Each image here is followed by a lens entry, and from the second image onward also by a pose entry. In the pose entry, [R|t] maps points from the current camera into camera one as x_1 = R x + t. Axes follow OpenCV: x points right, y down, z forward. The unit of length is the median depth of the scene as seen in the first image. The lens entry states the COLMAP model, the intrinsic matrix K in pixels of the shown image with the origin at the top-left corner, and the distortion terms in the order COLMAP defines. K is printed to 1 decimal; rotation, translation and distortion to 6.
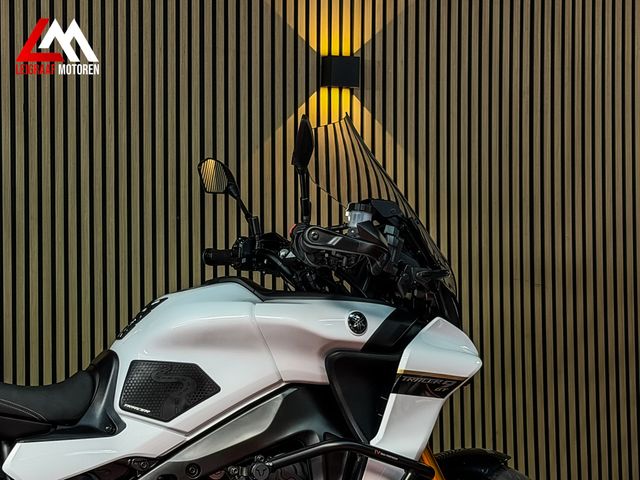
lens RADIAL K [[1425.3, 0, 315.5], [0, 1425.3, 246.3], [0, 0, 1]] dist [0.121981, 0.000000]
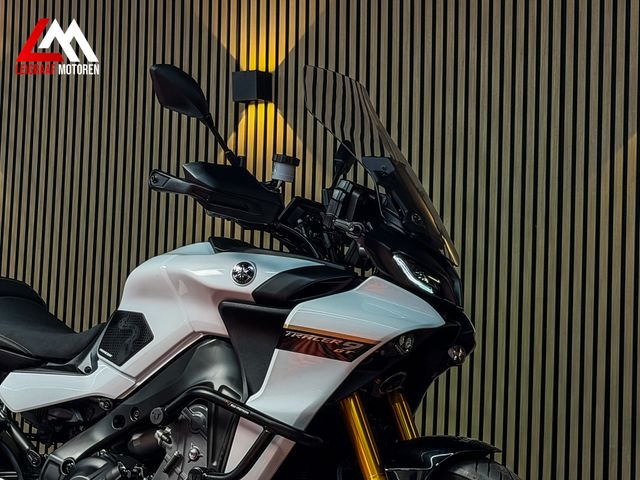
lens RADIAL K [[1425.3, 0, 303.3], [0, 1425.3, 248.4], [0, 0, 1]] dist [0.121981, 0.000000]
pose [[0.610015, -0.037513, -0.791501, 0.787444], [-0.041272, 0.996019, -0.079015, 0.107004], [0.791314, 0.080867, 0.606038, 0.422029]]
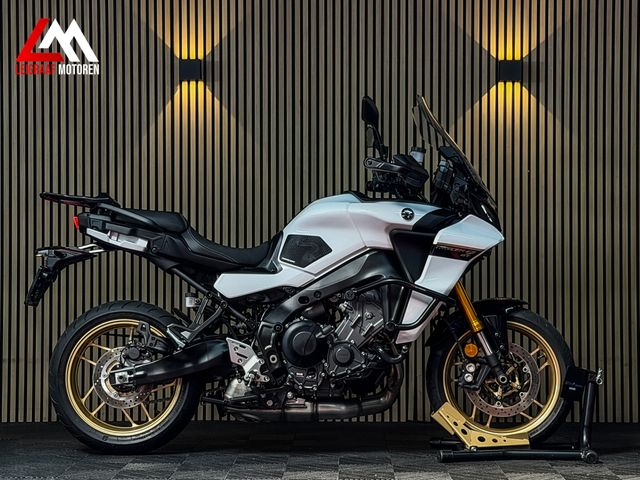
lens RADIAL K [[1425.3, 0, 307.3], [0, 1425.3, 249.8], [0, 0, 1]] dist [0.121981, 0.000000]
pose [[0.924258, 0.003474, -0.381753, 0.559117], [-0.006097, 0.999965, -0.005660, 0.103629], [0.381720, 0.007559, 0.924247, -0.638443]]
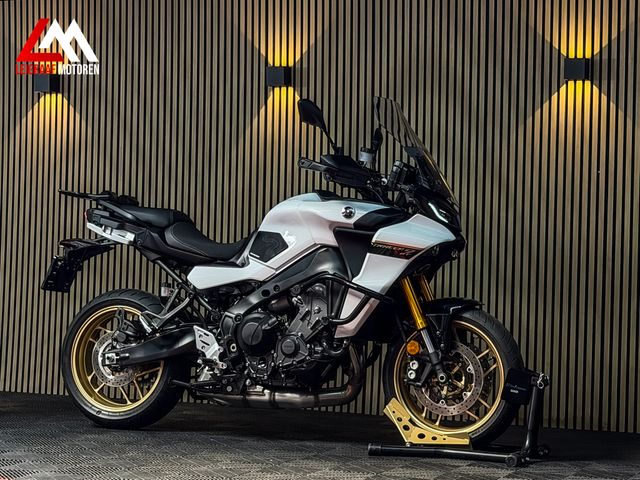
lens RADIAL K [[1425.3, 0, 314.5], [0, 1425.3, 241.6], [0, 0, 1]] dist [0.121981, 0.000000]
pose [[0.719718, 0.015733, -0.694088, 1.200024], [-0.028461, 0.999571, -0.006854, 0.099524], [0.693683, 0.024687, 0.719857, -0.317524]]
